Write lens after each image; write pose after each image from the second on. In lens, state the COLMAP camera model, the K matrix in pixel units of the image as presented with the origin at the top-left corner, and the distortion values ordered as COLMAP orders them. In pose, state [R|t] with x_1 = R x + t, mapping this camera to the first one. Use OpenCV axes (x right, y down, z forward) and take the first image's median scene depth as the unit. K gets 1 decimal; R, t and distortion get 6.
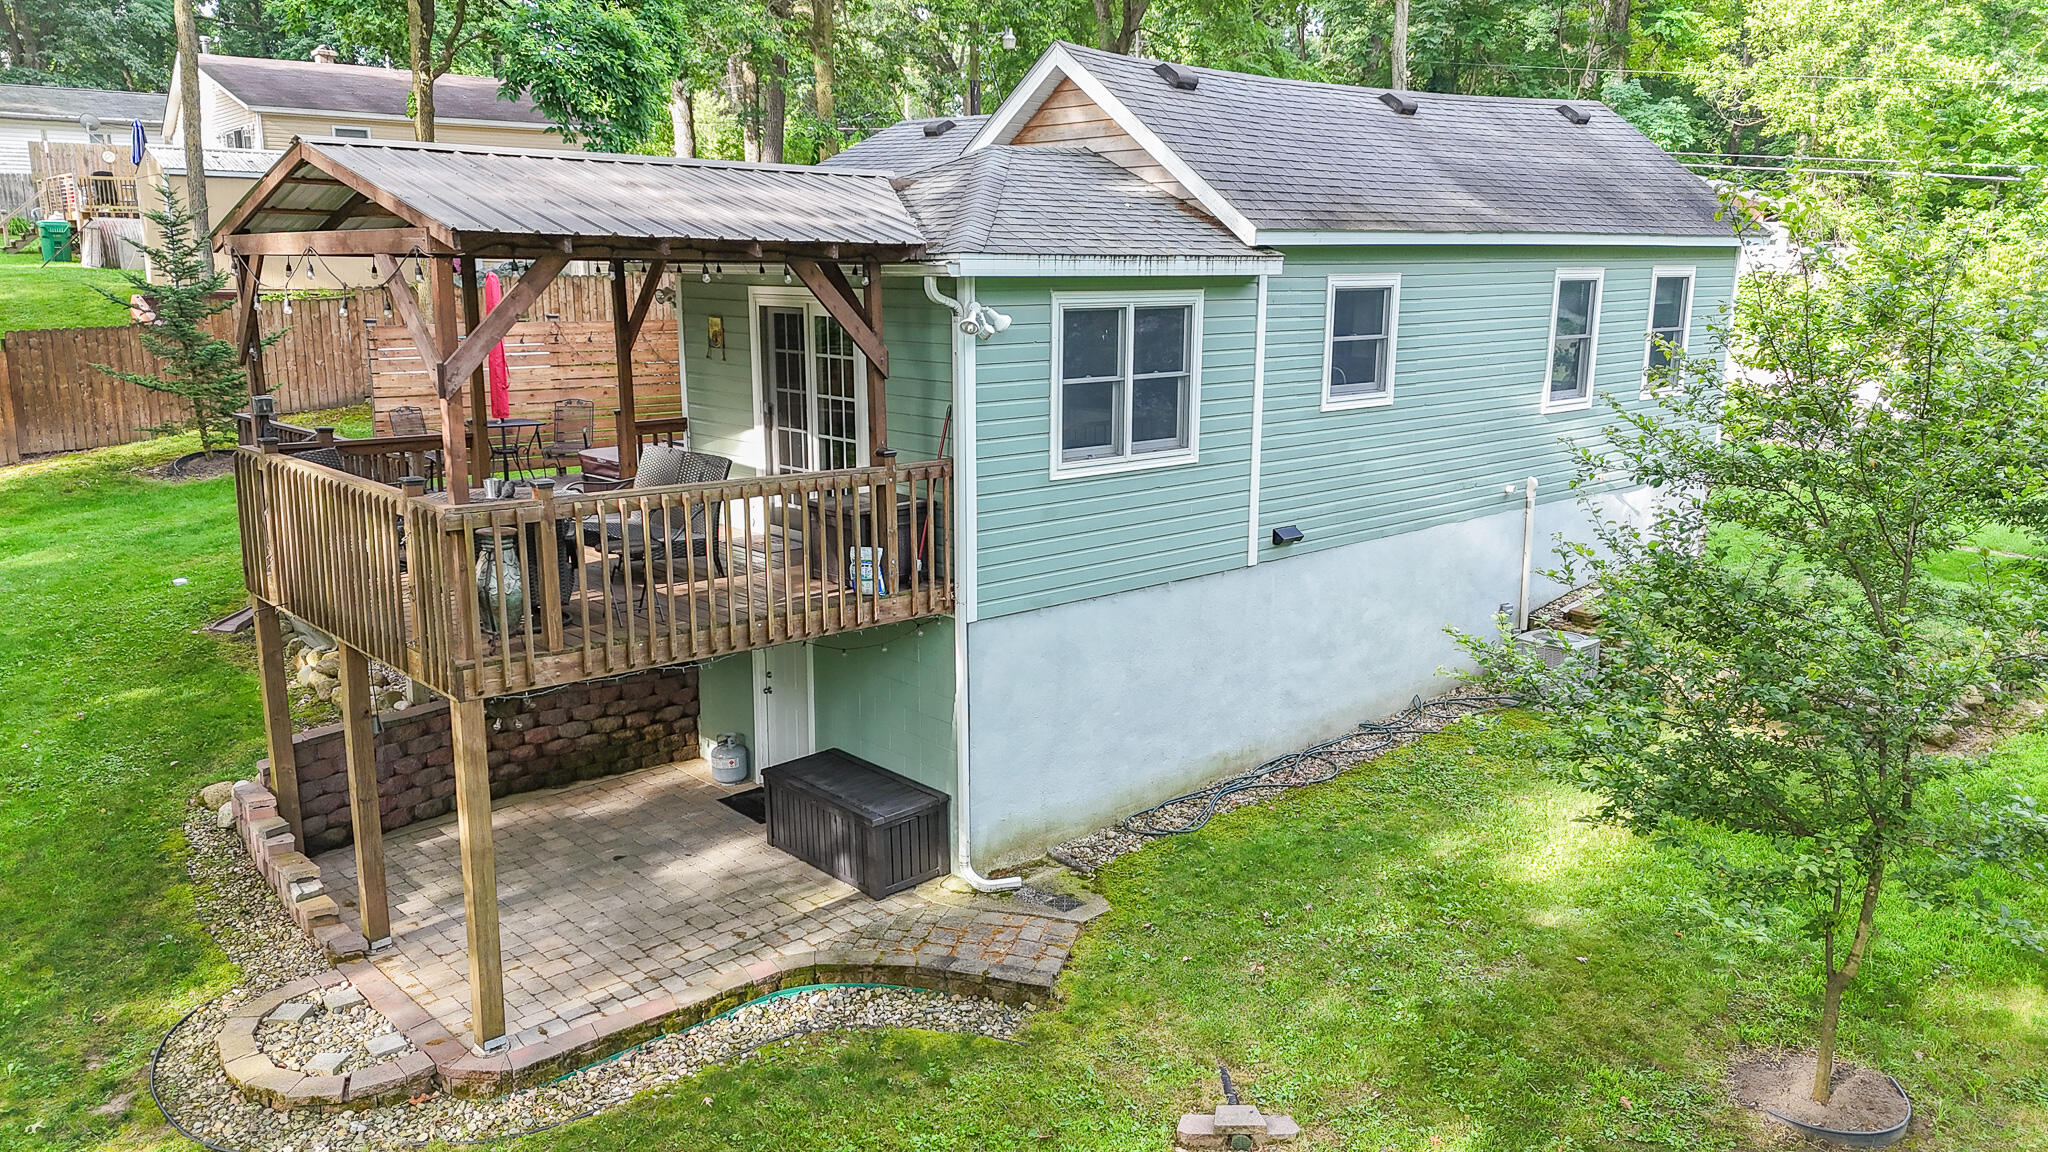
lens RADIAL K [[1495.4, 0, 1022.9], [0, 1495.4, 572.5], [0, 0, 1]] dist [0.055381, -0.055252]
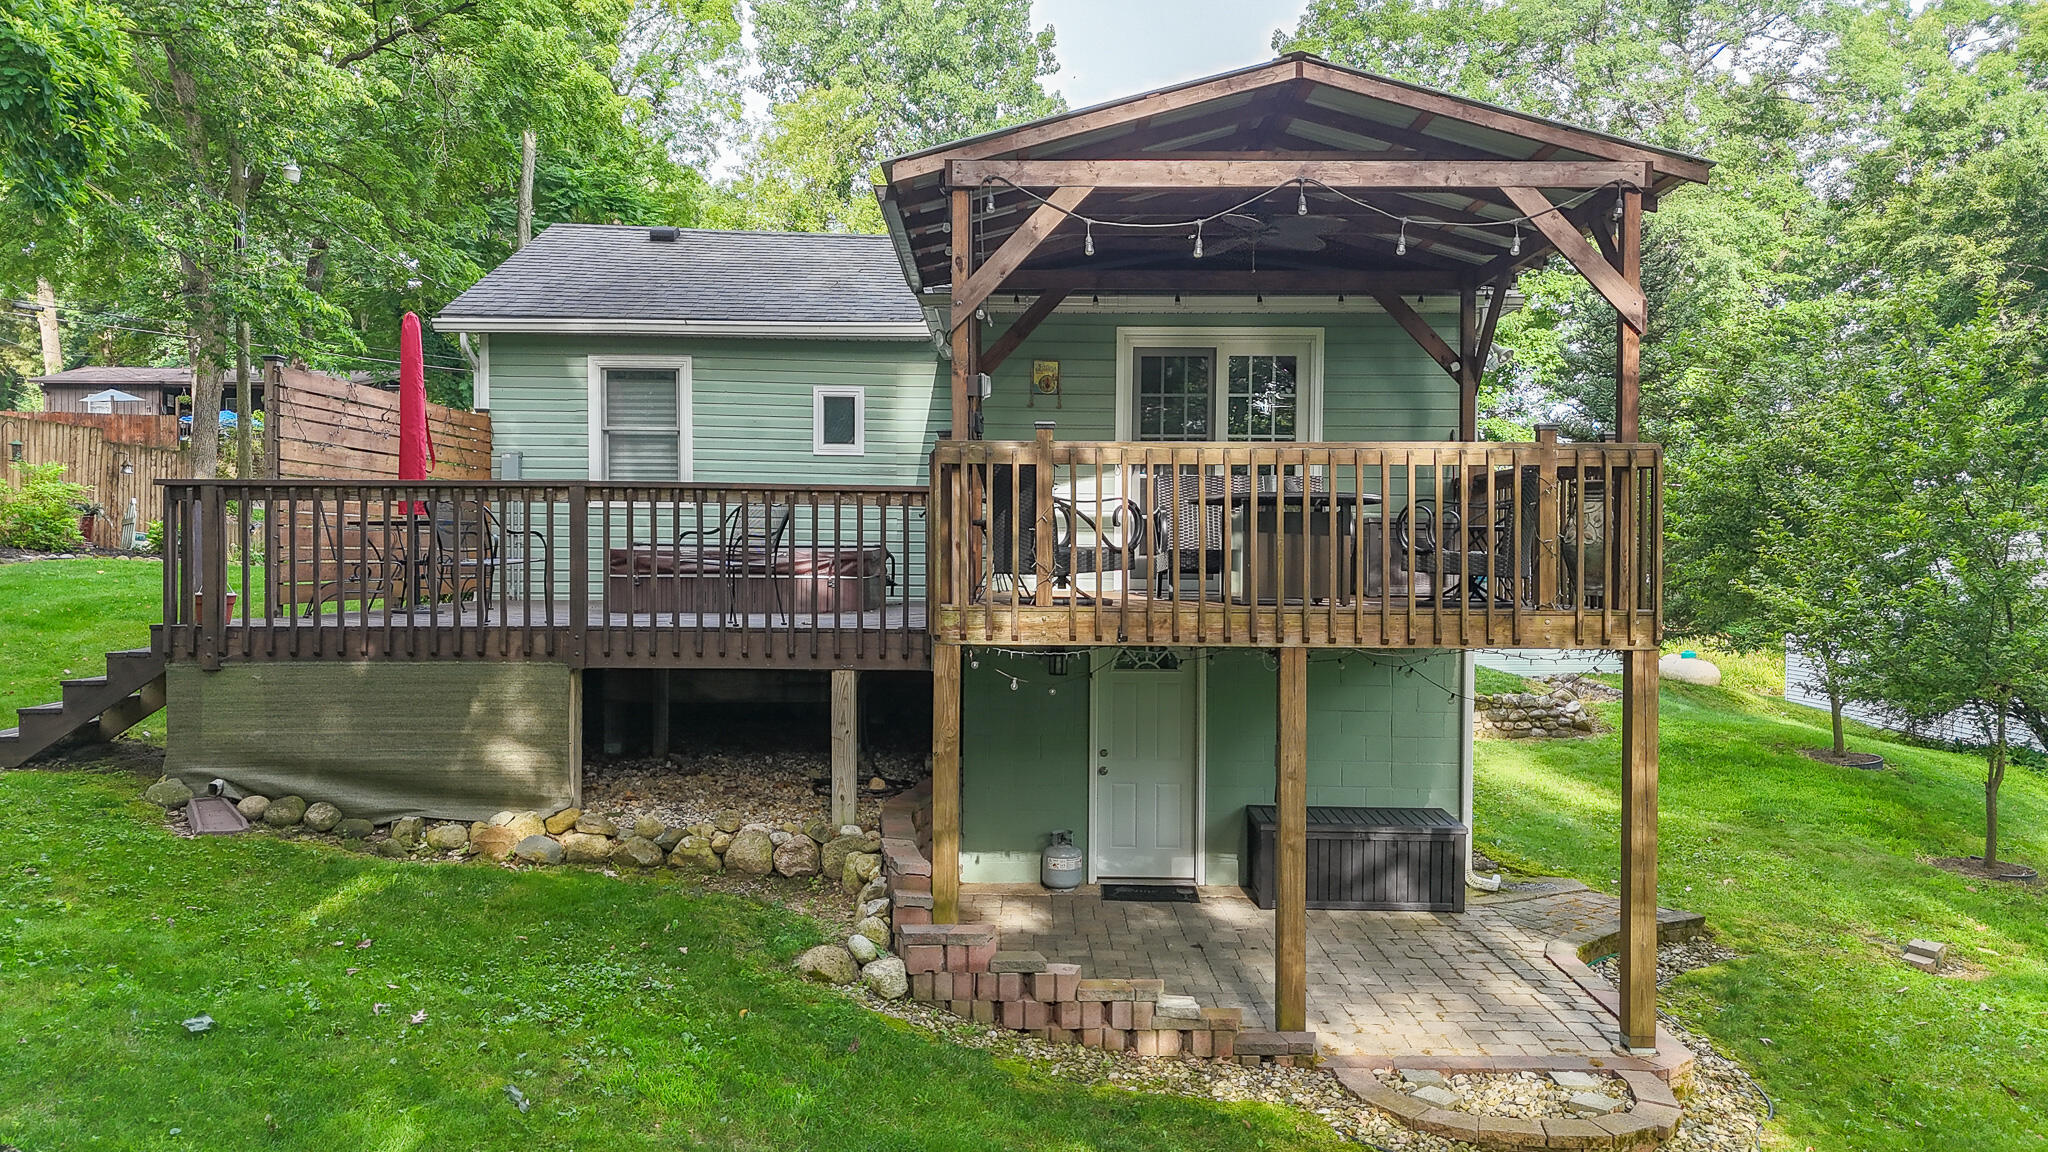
lens RADIAL K [[1495.4, 0, 1012.5], [0, 1495.4, 577.9], [0, 0, 1]] dist [0.055381, -0.055252]
pose [[0.668121, -0.009682, 0.743990, -0.939707], [0.140570, 0.983551, -0.113436, 0.063654], [-0.730654, 0.180372, 0.658492, 0.460714]]
